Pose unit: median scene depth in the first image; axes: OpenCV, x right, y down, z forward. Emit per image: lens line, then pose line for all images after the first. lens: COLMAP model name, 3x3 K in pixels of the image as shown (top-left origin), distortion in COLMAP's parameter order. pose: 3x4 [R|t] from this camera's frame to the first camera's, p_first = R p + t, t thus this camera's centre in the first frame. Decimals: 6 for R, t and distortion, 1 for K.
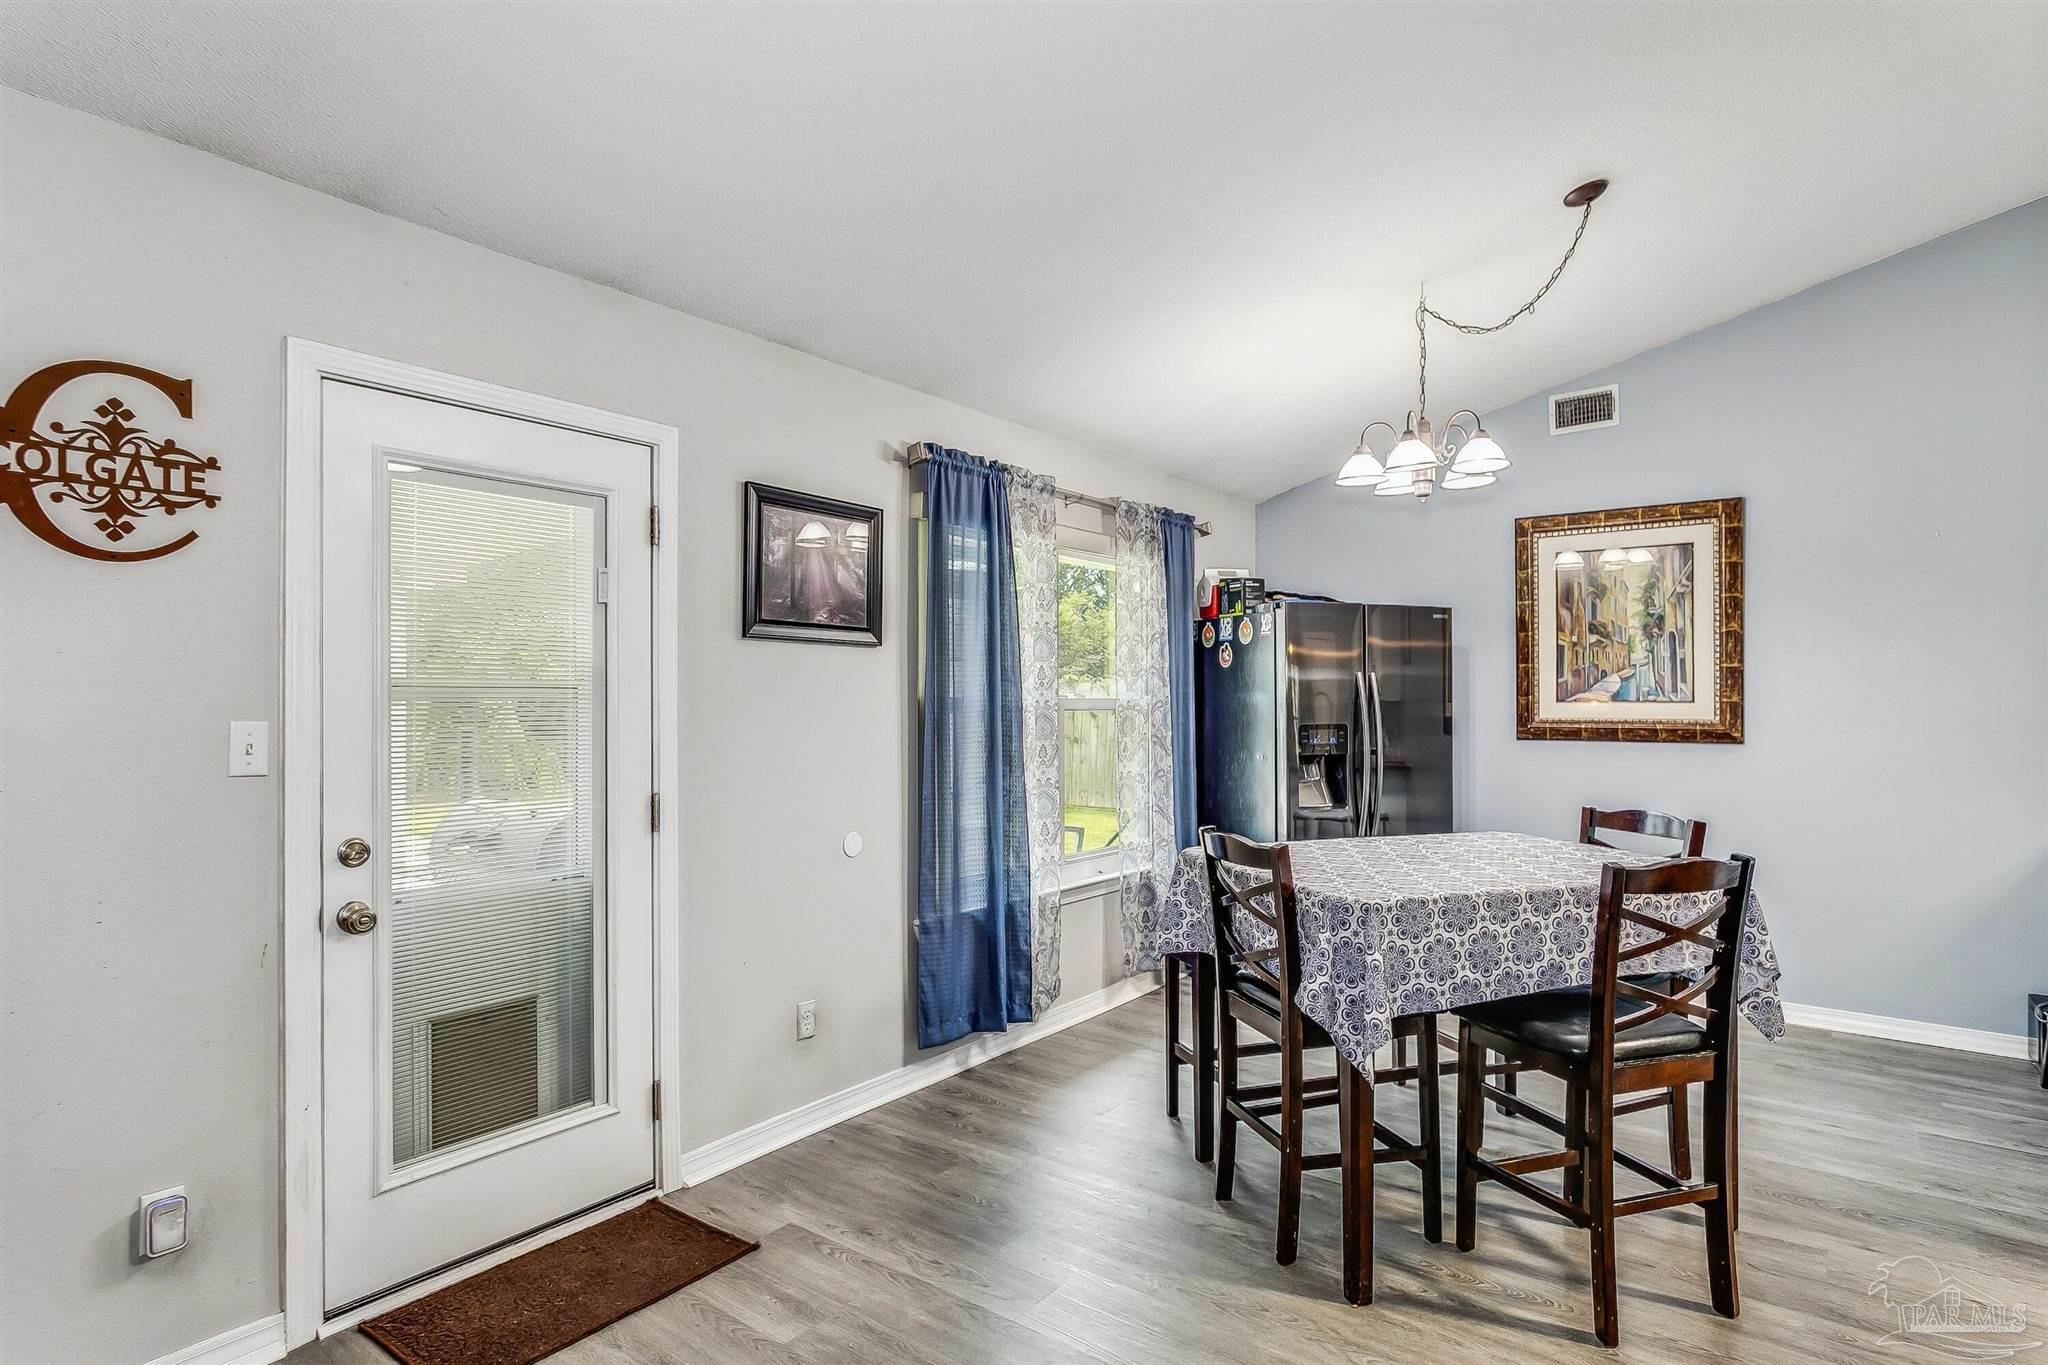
lens RADIAL K [[1091.7, 0, 1001.4], [0, 1091.7, 687.6], [0, 0, 1]] dist [-0.006487, 0.001300]
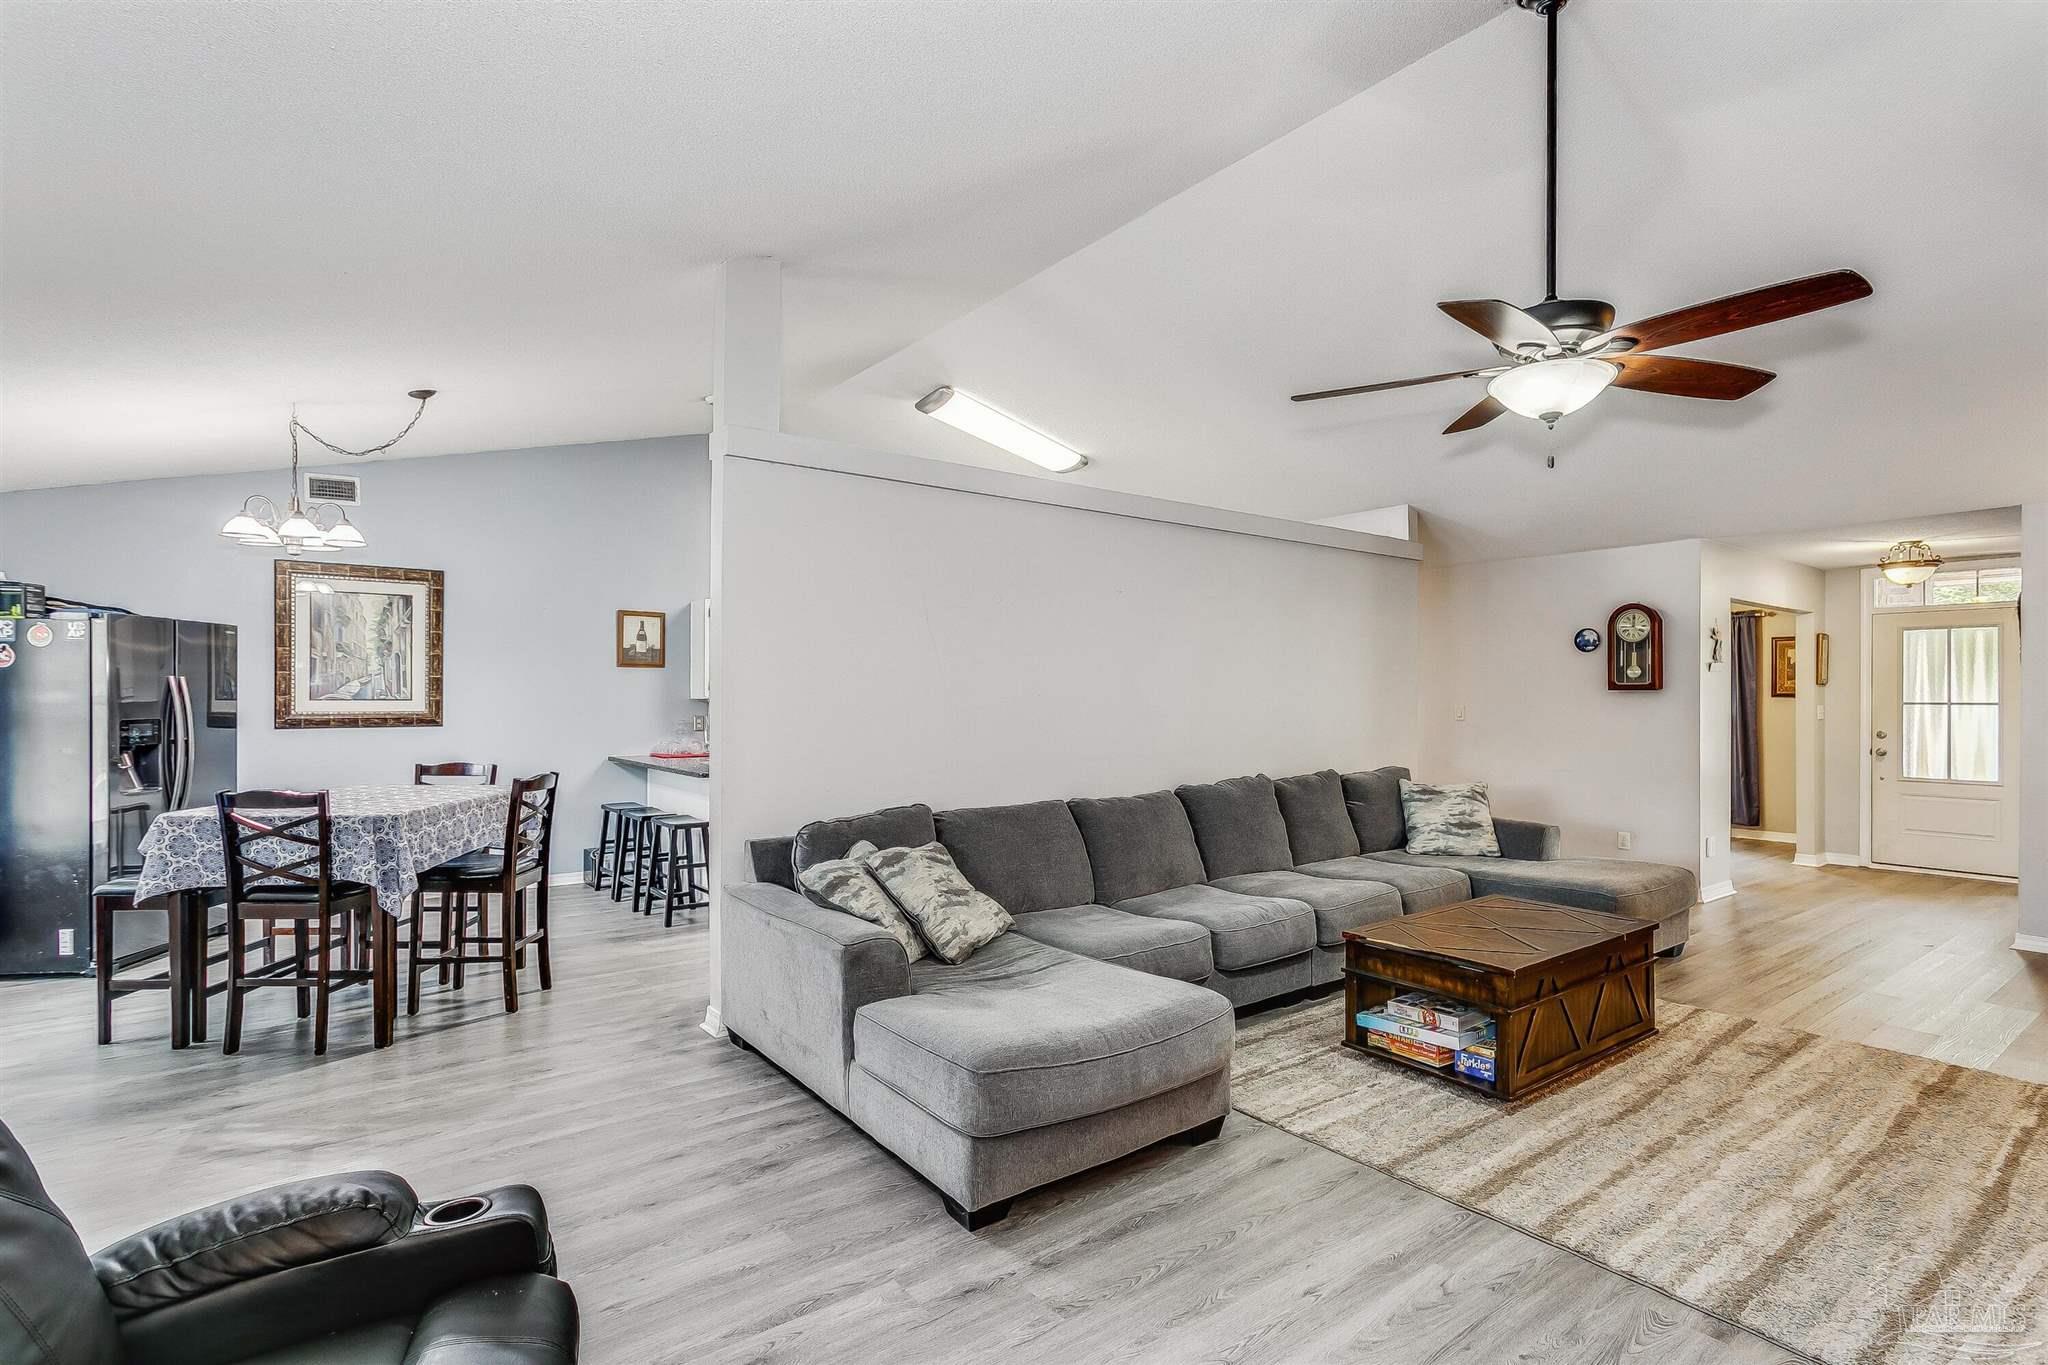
lens RADIAL K [[1024.0, 0, 1033.7], [0, 1024.0, 689.2], [0, 0, 1]] dist [0.005606, 0.000360]
pose [[0.267832, 0.006792, 0.963442, -0.518330], [-0.011134, 0.999930, -0.003954, -0.005603], [-0.963401, -0.009668, 0.267889, -0.228429]]
